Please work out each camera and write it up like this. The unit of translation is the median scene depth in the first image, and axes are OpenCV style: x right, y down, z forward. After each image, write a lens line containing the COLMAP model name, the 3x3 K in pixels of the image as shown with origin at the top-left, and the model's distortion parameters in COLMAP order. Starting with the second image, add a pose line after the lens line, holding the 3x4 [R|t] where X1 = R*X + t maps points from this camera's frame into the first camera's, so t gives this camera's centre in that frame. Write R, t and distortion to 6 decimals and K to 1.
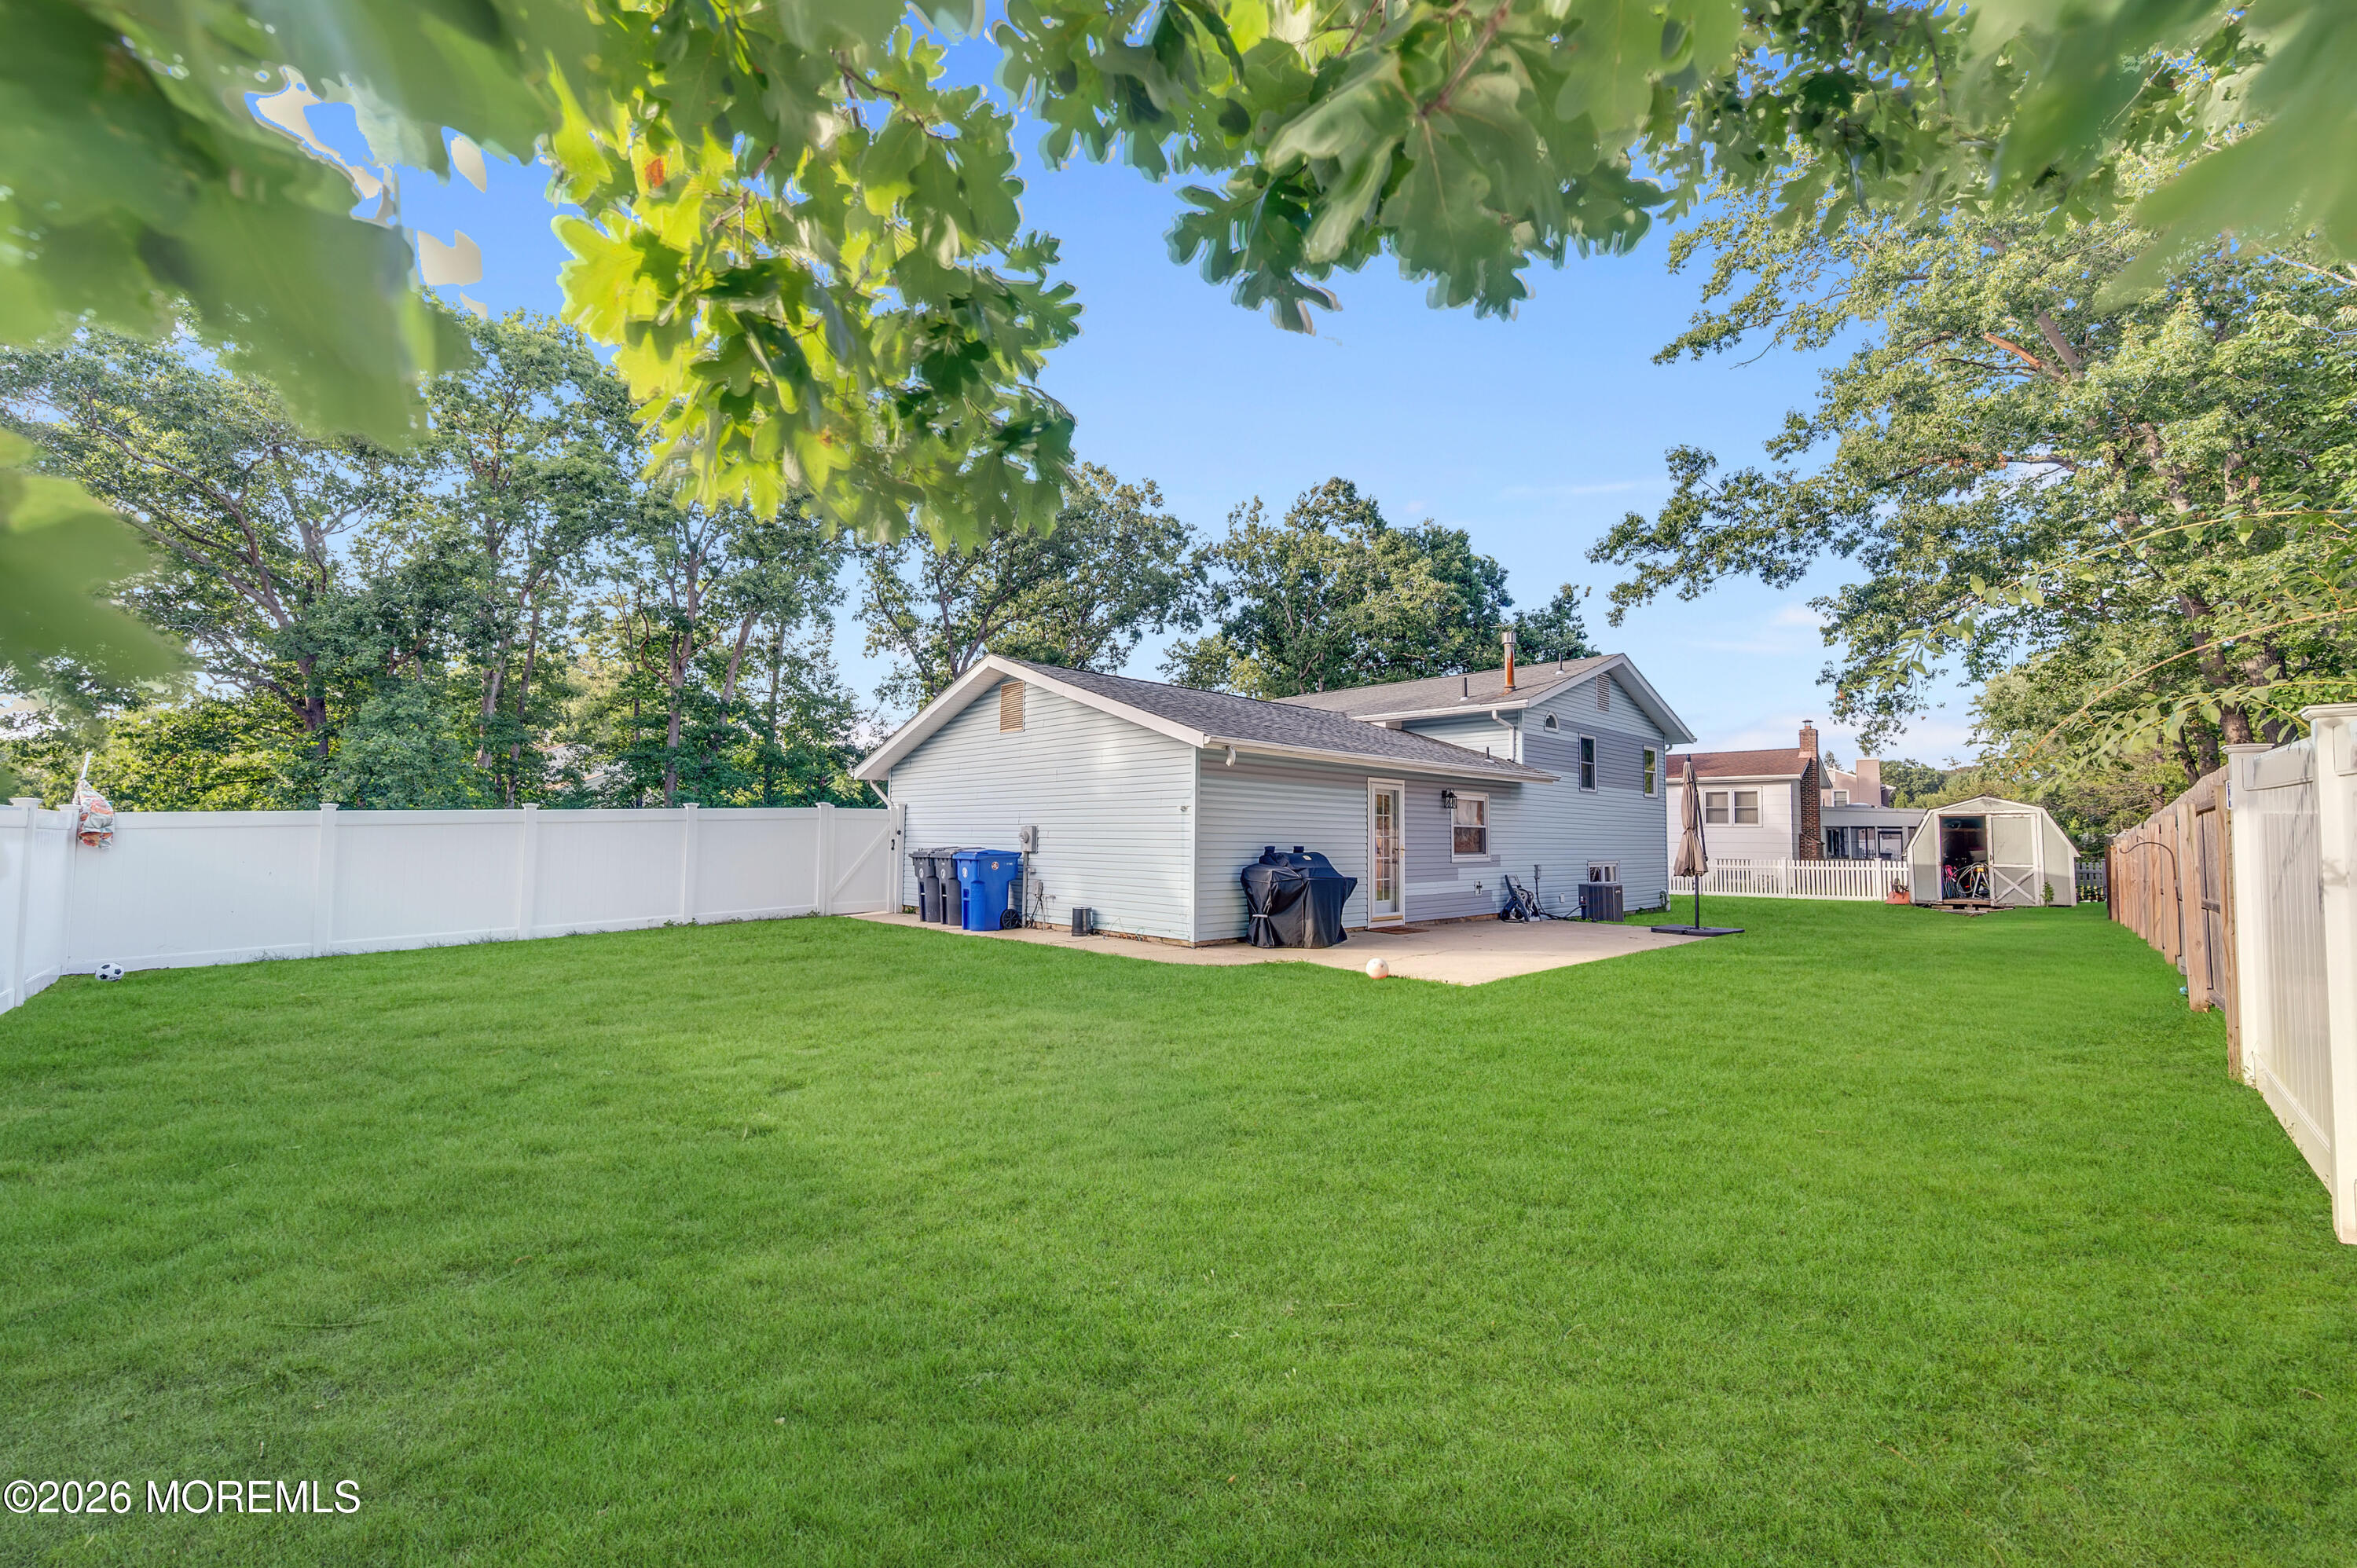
lens RADIAL K [[935.6, 0, 1174.9], [0, 935.6, 799.2], [0, 0, 1]] dist [-0.002372, -0.000362]
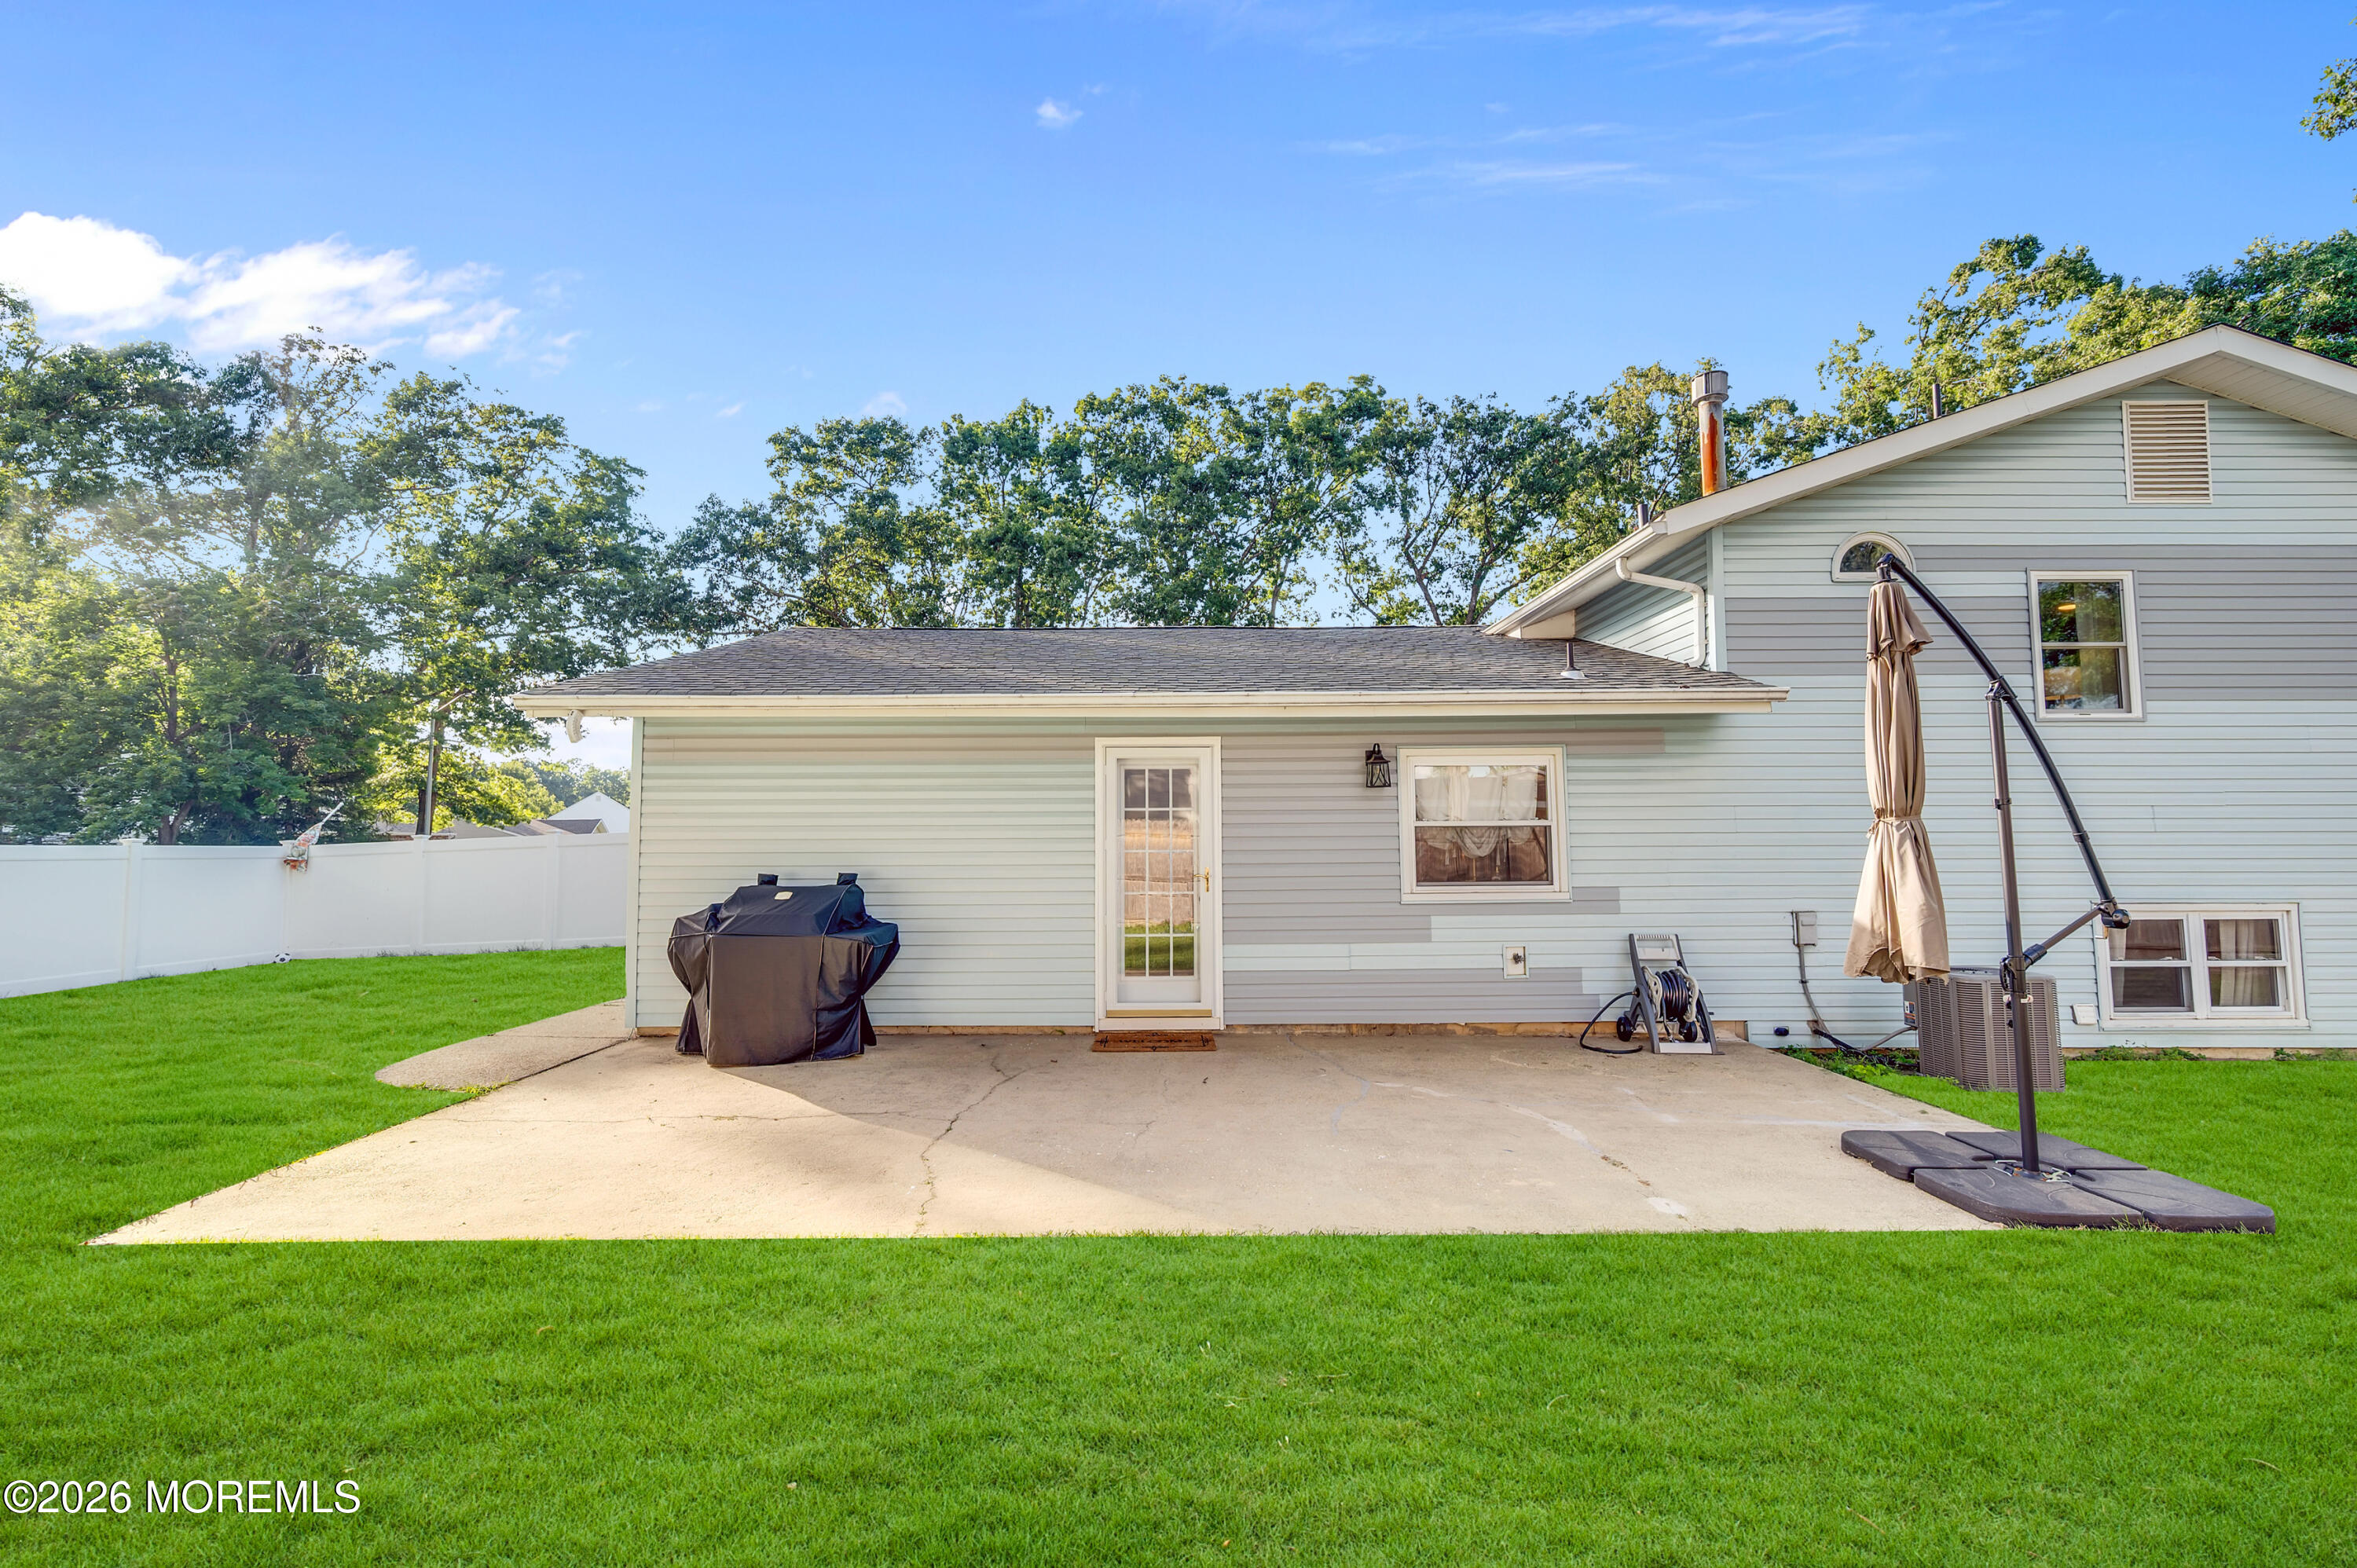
lens RADIAL K [[935.6, 0, 1183.7], [0, 935.6, 788.3], [0, 0, 1]] dist [-0.002372, -0.000362]
pose [[0.721851, -0.054493, -0.689900, 0.510801], [0.040499, 0.998513, -0.036495, 0.021827], [0.690862, -0.001597, 0.722984, 0.560224]]
